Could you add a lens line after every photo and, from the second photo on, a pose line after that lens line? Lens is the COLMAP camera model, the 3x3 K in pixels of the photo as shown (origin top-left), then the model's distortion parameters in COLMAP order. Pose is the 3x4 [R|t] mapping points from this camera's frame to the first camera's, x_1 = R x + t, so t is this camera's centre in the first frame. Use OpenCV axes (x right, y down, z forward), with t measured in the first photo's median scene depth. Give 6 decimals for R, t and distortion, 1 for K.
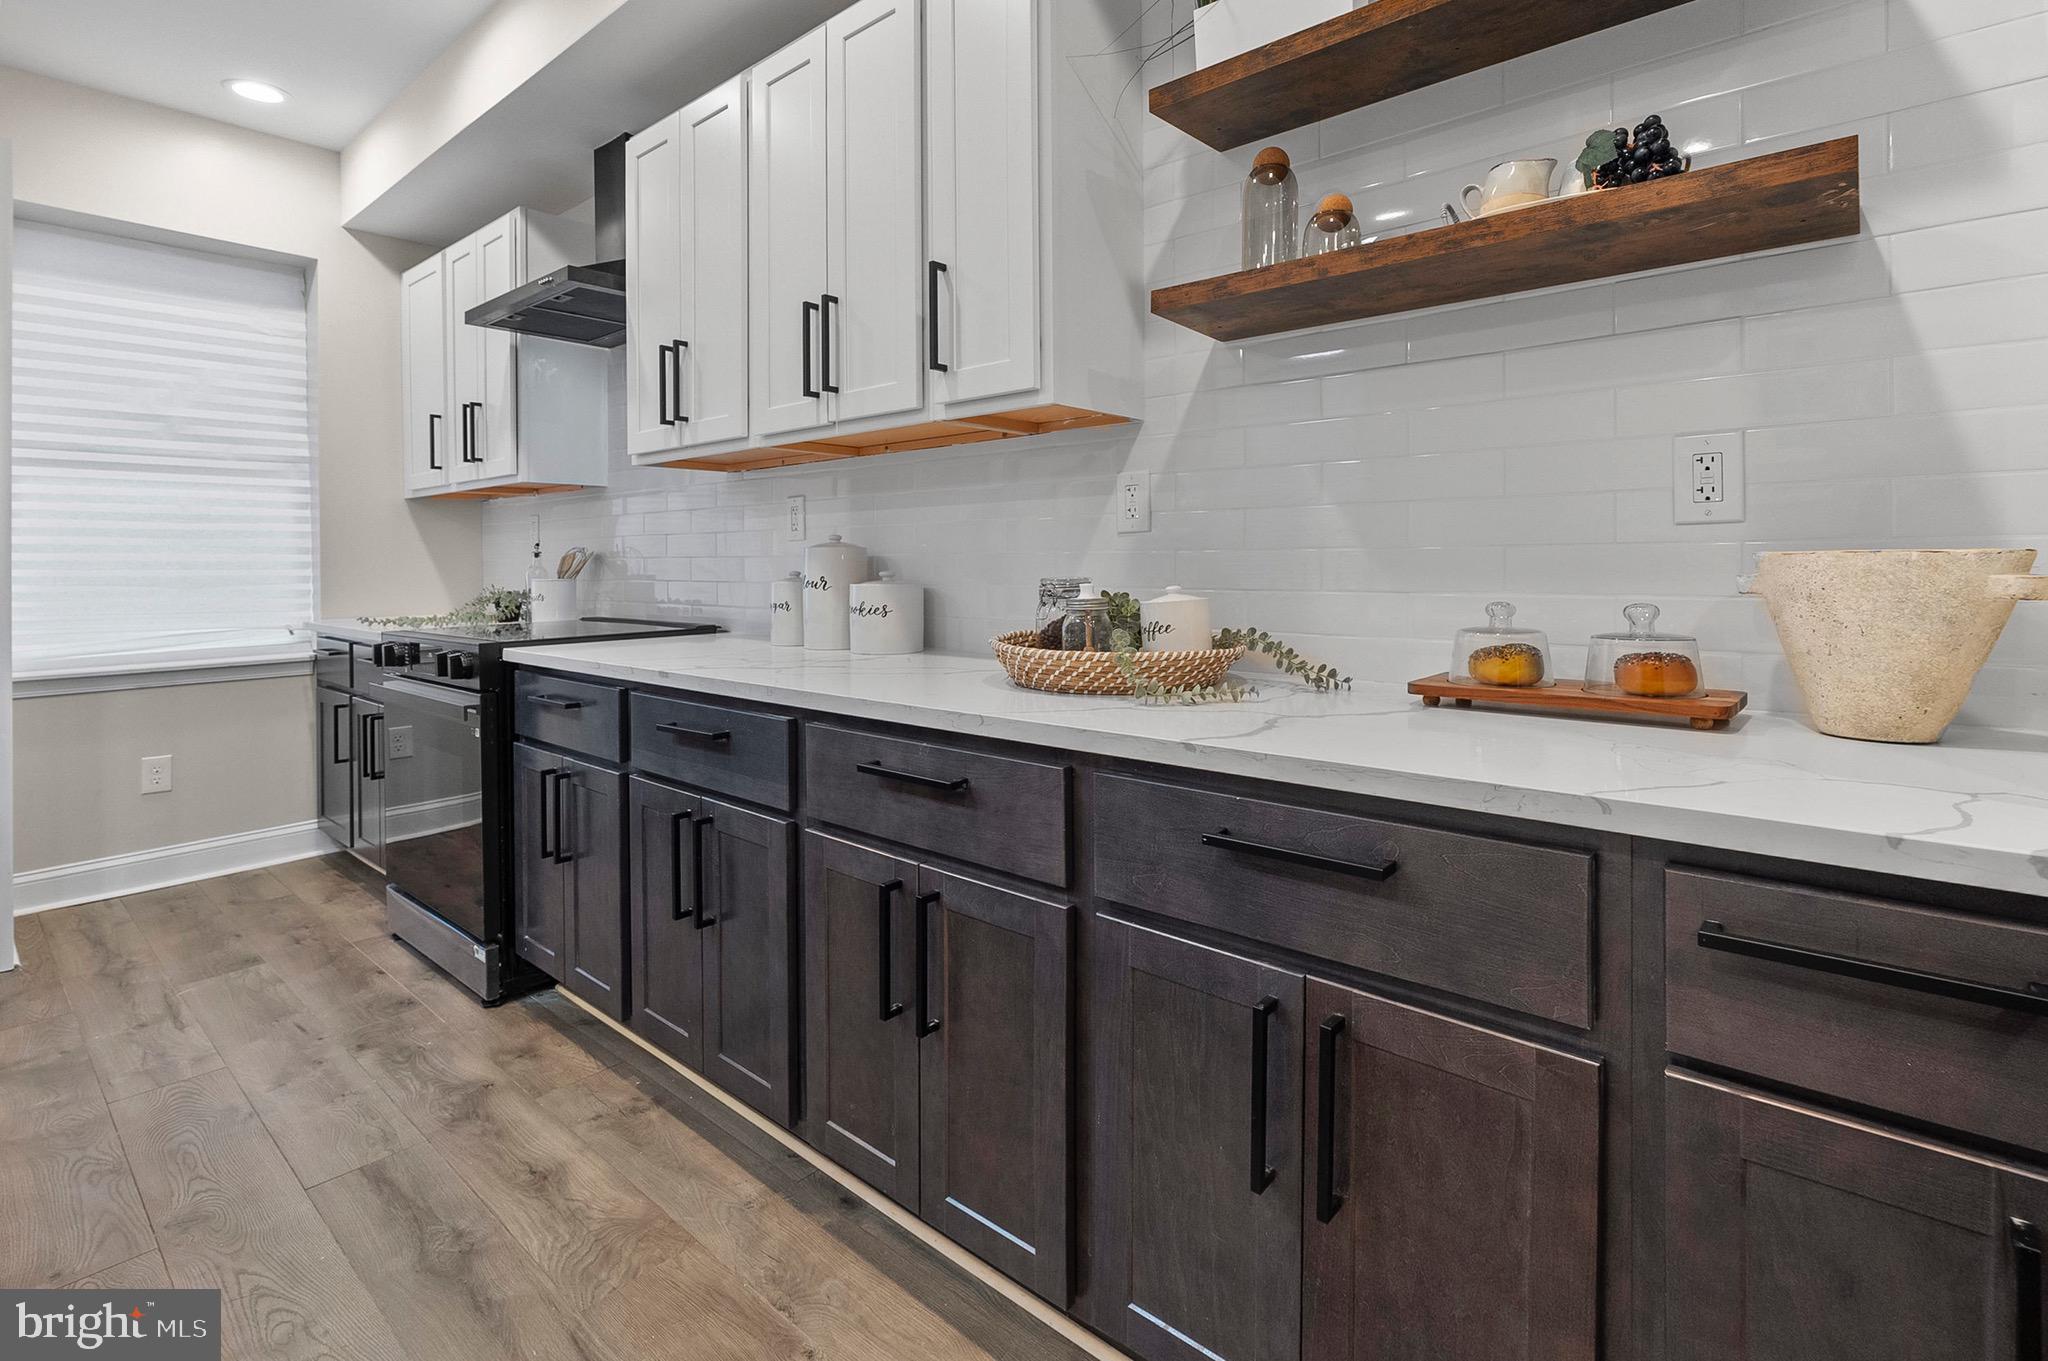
lens RADIAL K [[966.4, 0, 1035.2], [0, 966.4, 570.9], [0, 0, 1]] dist [-0.002876, 0.000303]
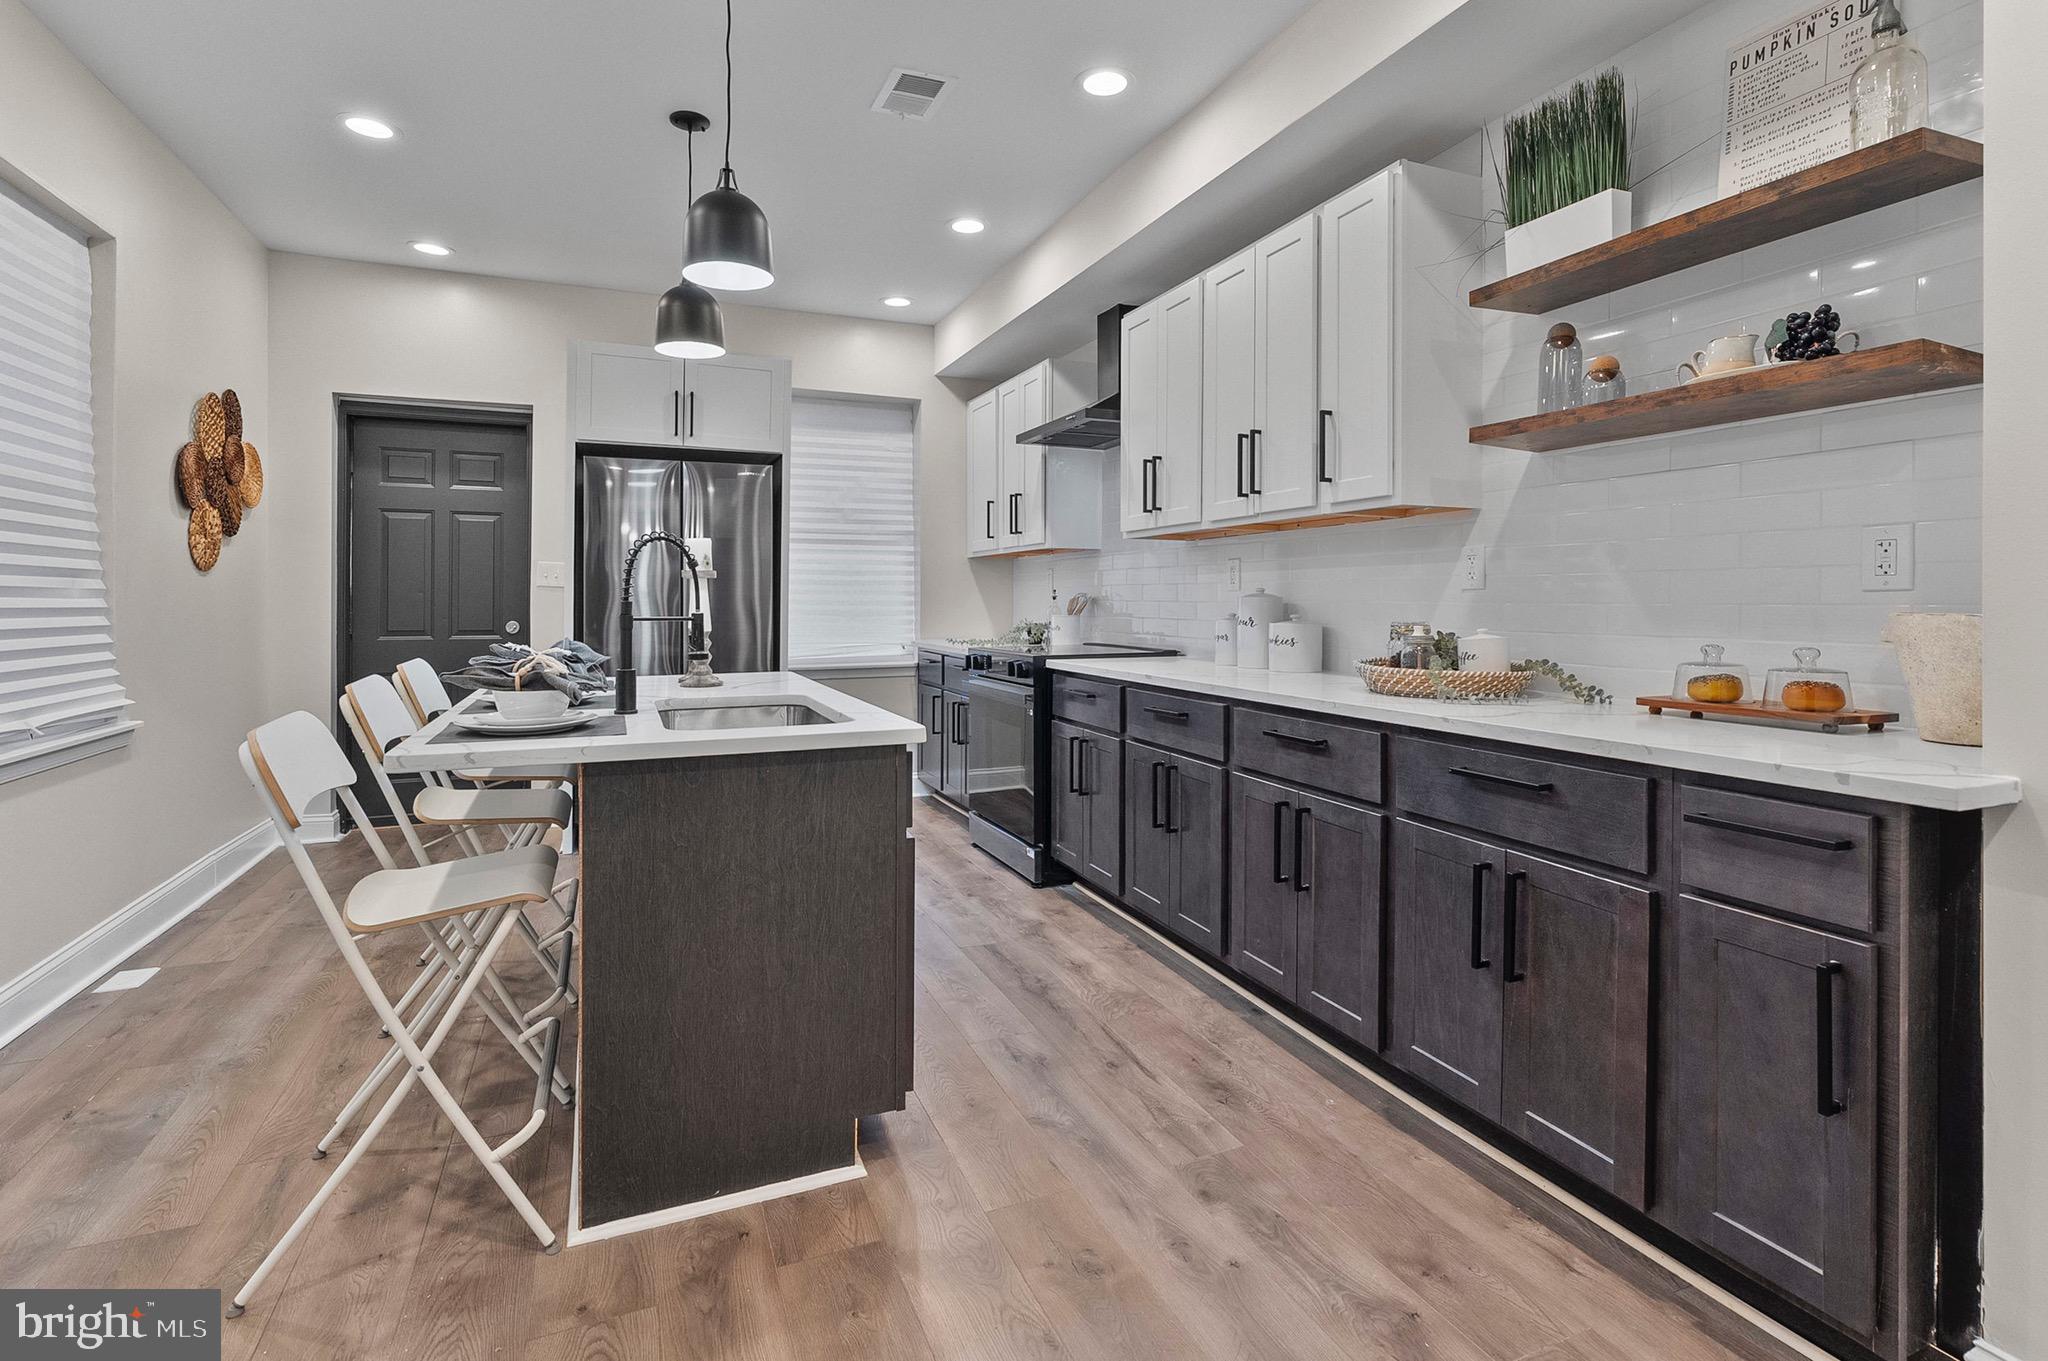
lens RADIAL K [[977.5, 0, 1016.4], [0, 977.5, 599.3], [0, 0, 1]] dist [-0.002594, 0.000200]
pose [[0.890298, 0.008881, -0.455292, 0.162263], [-0.013325, 0.999890, -0.006552, -0.008413], [0.455184, 0.011900, 0.890318, -0.559484]]
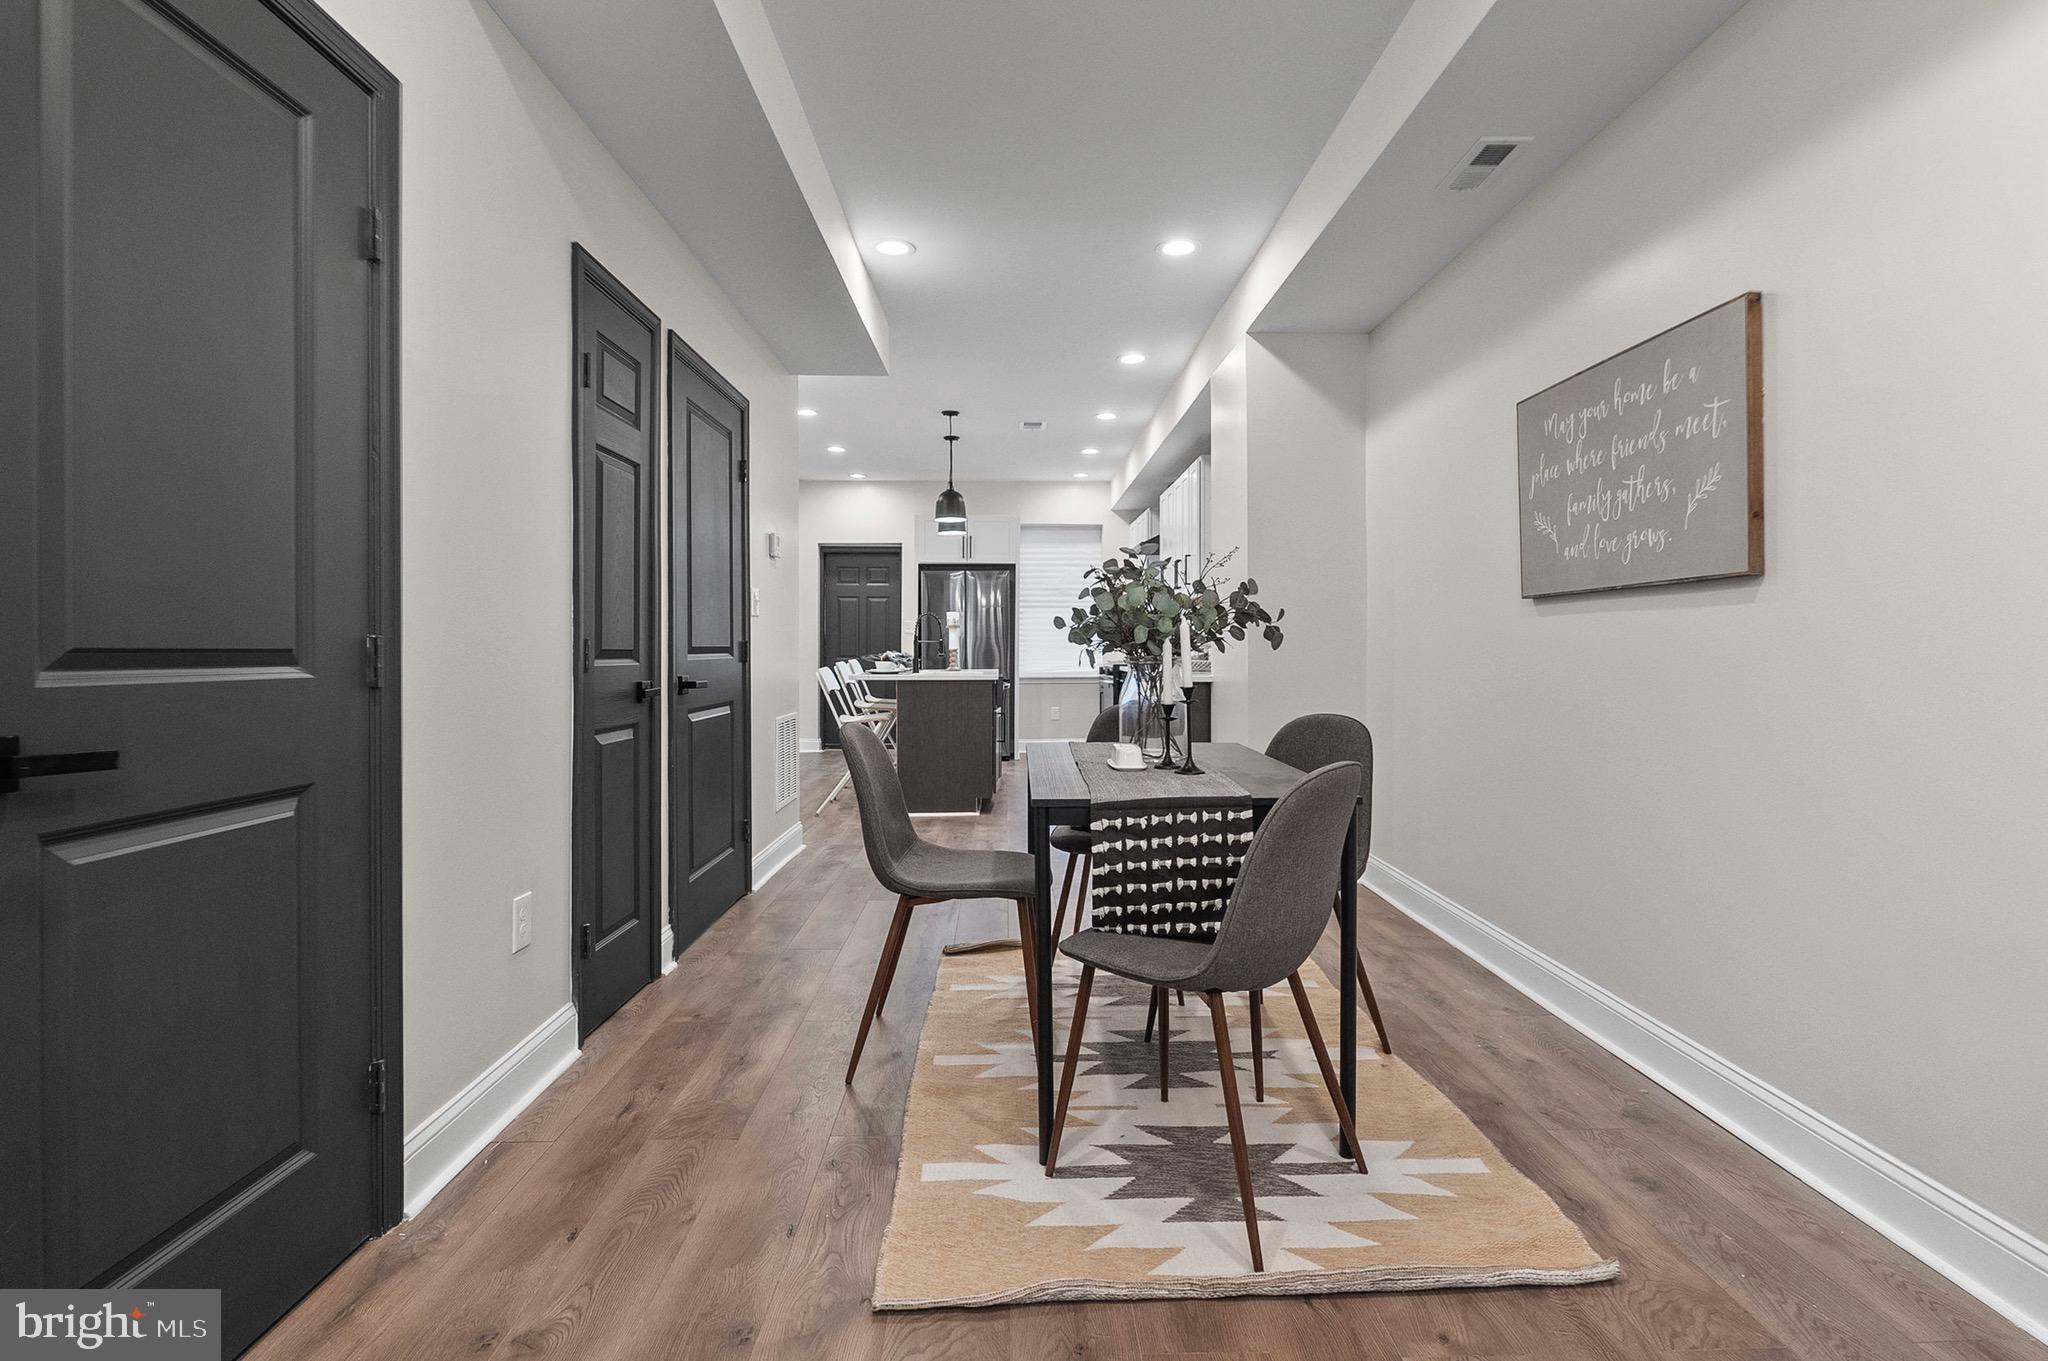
lens RADIAL K [[965.9, 0, 1024.0], [0, 965.9, 654.8], [0, 0, 1]] dist [0.000584, 0.000608]
pose [[0.667170, 0.012441, -0.744801, 2.114446], [-0.012716, 0.999905, 0.005312, 0.037769], [0.744797, 0.005927, 0.667265, -1.792452]]
